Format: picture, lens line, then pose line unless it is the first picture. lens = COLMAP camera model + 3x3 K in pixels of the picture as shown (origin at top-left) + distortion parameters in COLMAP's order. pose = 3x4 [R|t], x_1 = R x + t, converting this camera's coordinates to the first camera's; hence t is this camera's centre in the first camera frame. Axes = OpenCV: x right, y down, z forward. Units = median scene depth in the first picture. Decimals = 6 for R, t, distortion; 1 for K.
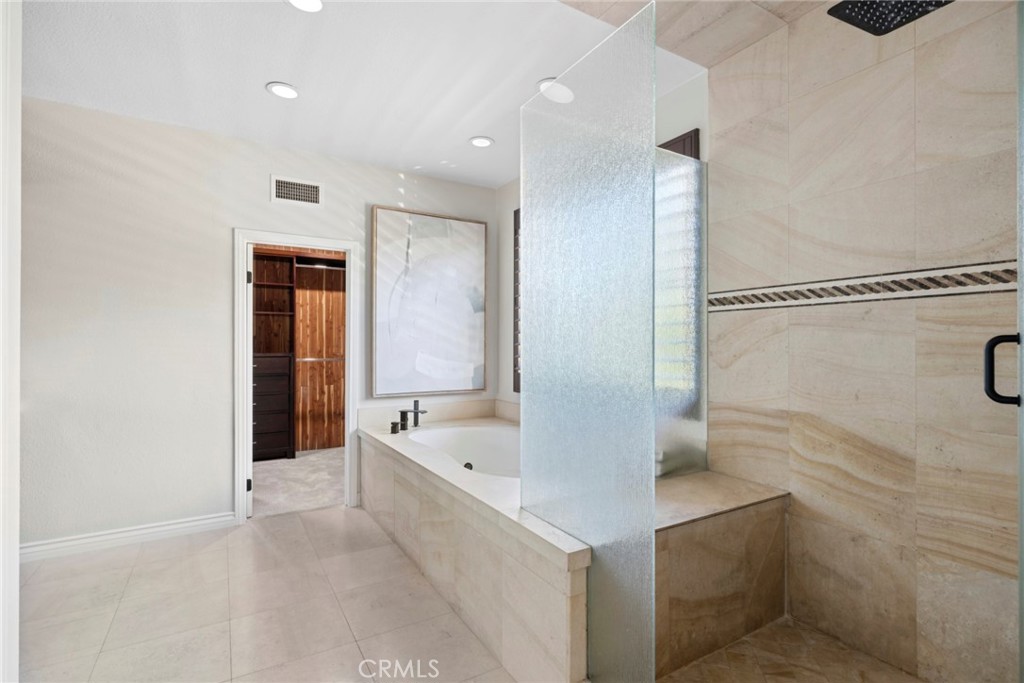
lens RADIAL K [[468.9, 0, 510.3], [0, 468.9, 345.7], [0, 0, 1]] dist [-0.004065, -0.001705]
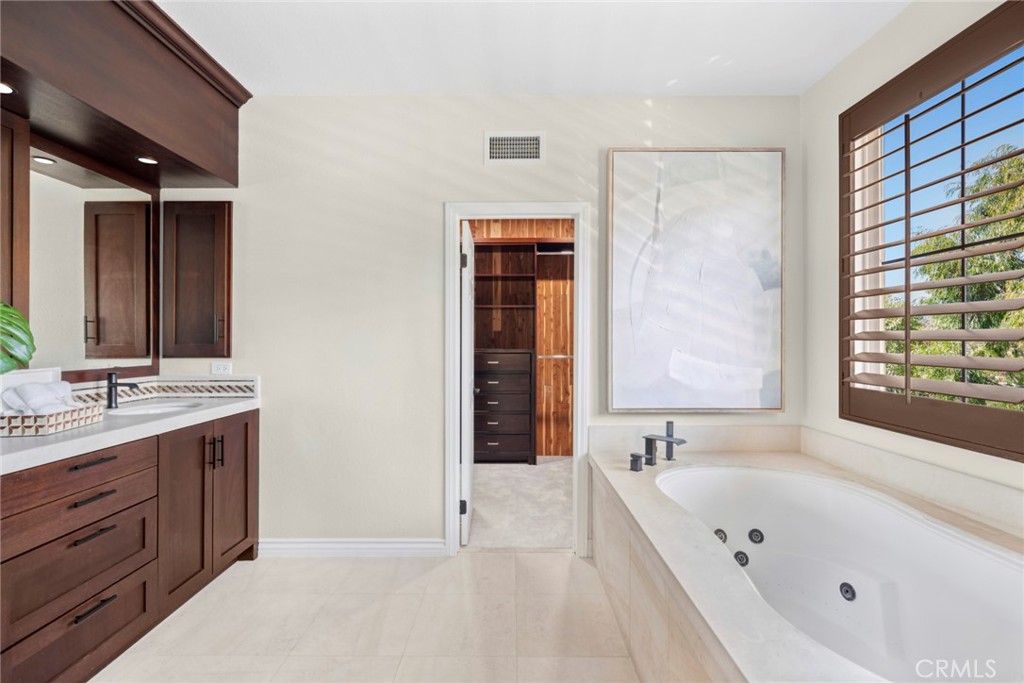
lens RADIAL K [[468.9, 0, 510.2], [0, 468.9, 341.9], [0, 0, 1]] dist [-0.004065, -0.001705]
pose [[0.855694, -0.001084, -0.517480, -0.044633], [0.002321, 0.999996, 0.001743, -0.000743], [0.517476, -0.002693, 0.855693, 0.285178]]
